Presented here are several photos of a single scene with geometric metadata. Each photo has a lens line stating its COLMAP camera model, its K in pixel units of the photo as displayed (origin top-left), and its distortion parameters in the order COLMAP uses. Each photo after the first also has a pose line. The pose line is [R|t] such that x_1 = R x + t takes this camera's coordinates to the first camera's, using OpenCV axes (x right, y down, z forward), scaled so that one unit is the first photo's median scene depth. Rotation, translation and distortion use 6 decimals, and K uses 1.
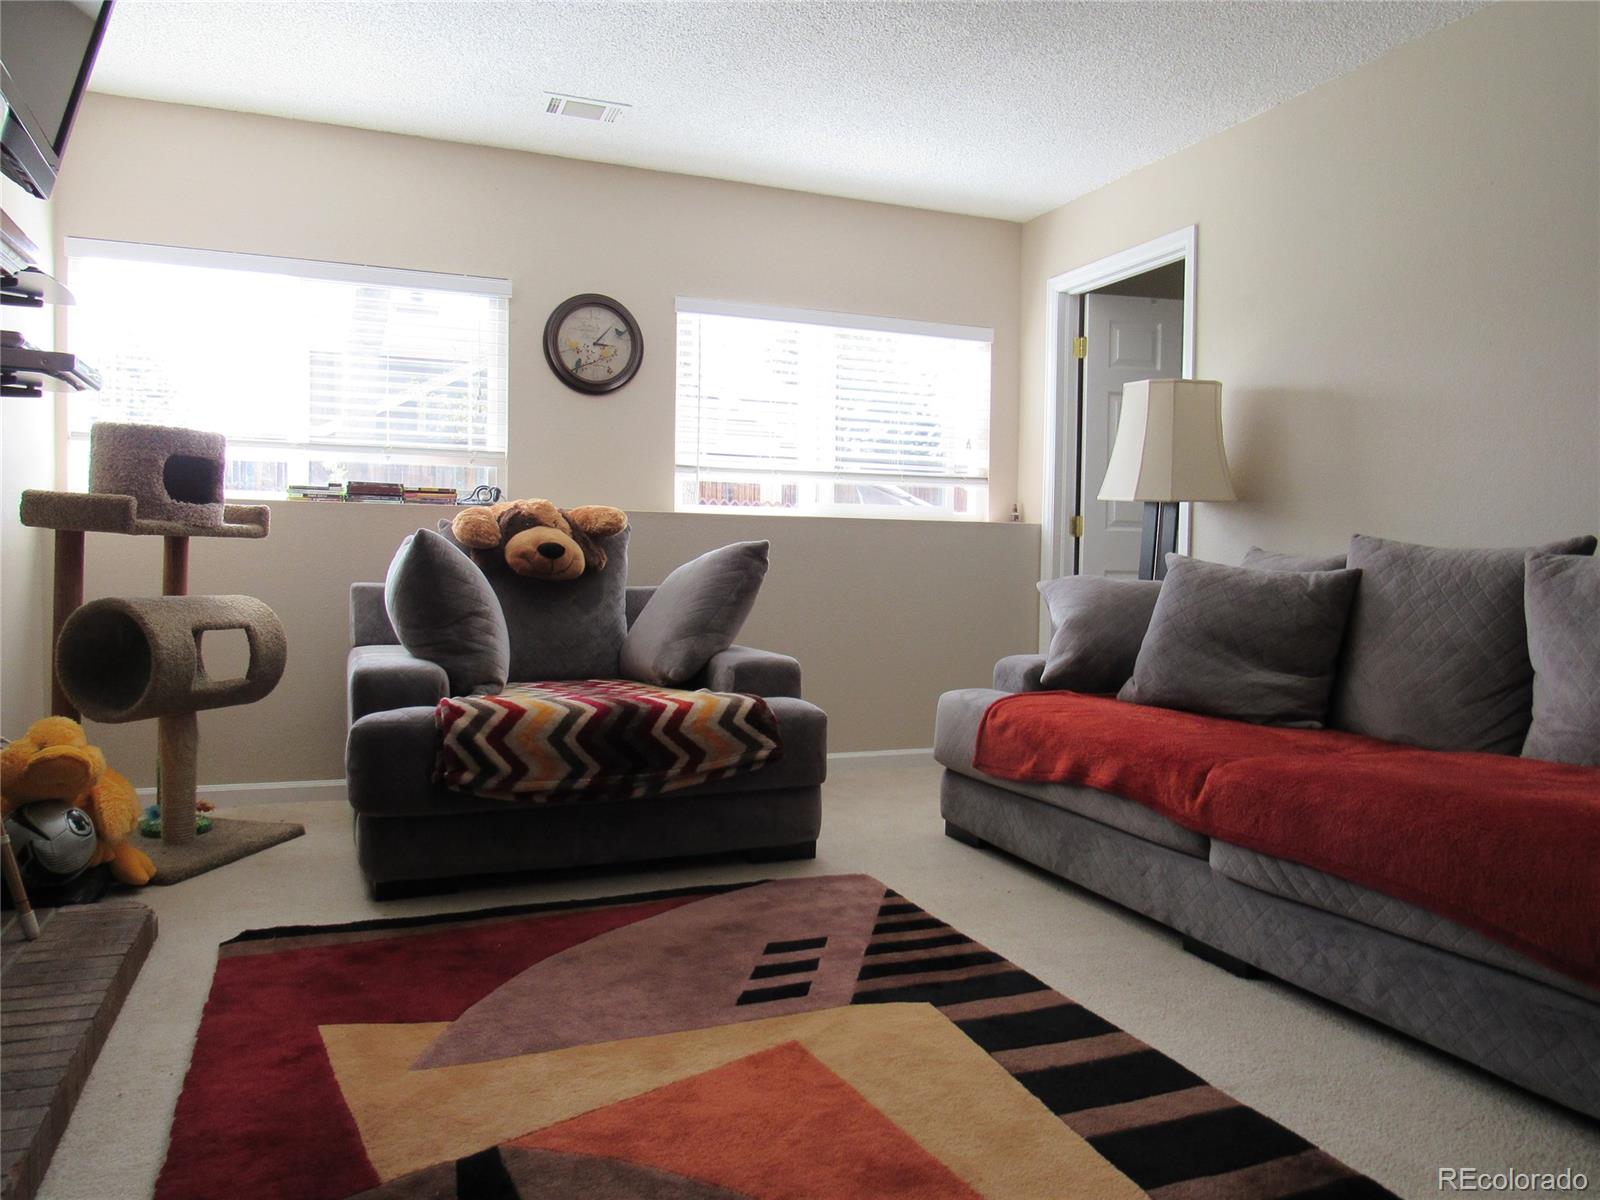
lens RADIAL K [[1152.1, 0, 795.2], [0, 1152.1, 596.6], [0, 0, 1]] dist [-0.026283, 0.005595]
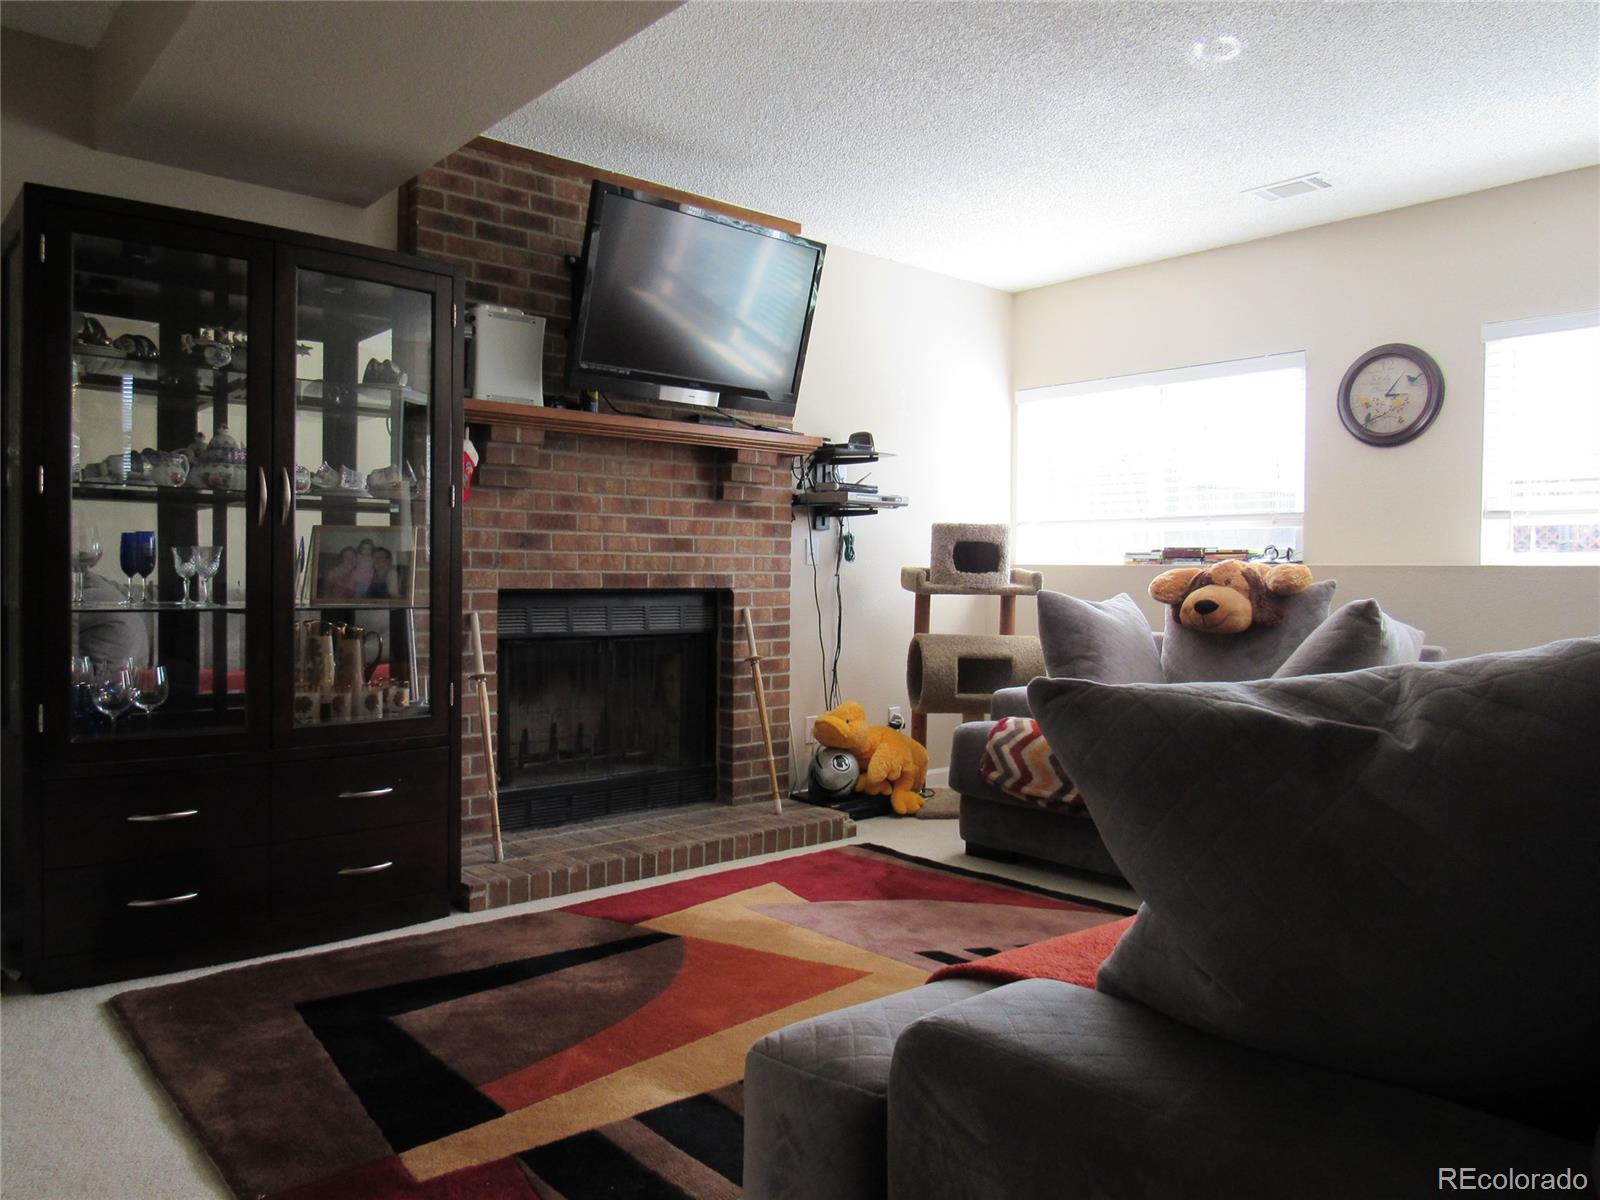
lens RADIAL K [[1152.1, 0, 795.2], [0, 1152.1, 596.6], [0, 0, 1]] dist [-0.026283, 0.005595]
pose [[0.324943, 0.003081, -0.945729, 0.893044], [-0.035486, 0.999330, -0.008937, -0.031959], [0.945068, 0.036464, 0.324835, 0.320014]]
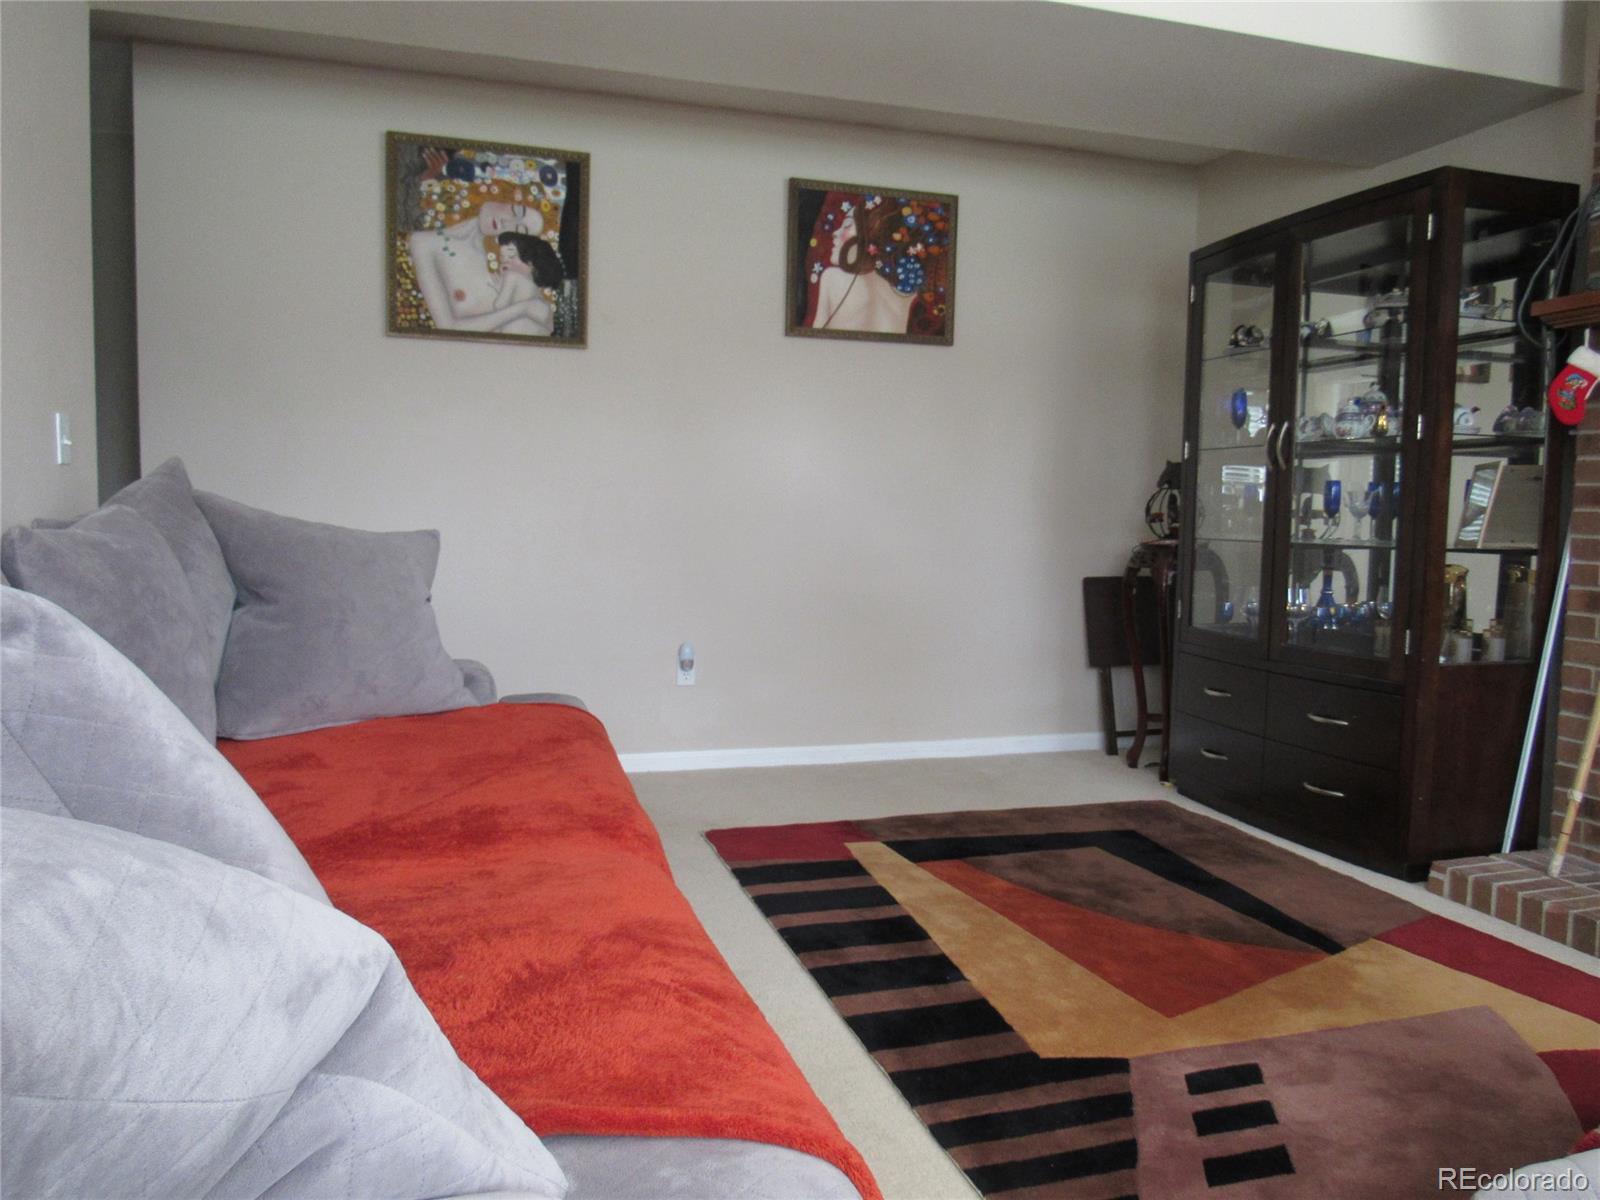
lens RADIAL K [[1152.1, 0, 795.2], [0, 1152.1, 596.6], [0, 0, 1]] dist [-0.026283, 0.005595]
pose [[-0.995803, -0.037079, 0.083671, 0.188773], [-0.027874, 0.993693, 0.108616, -0.072350], [-0.087170, 0.105828, -0.990556, 1.439400]]
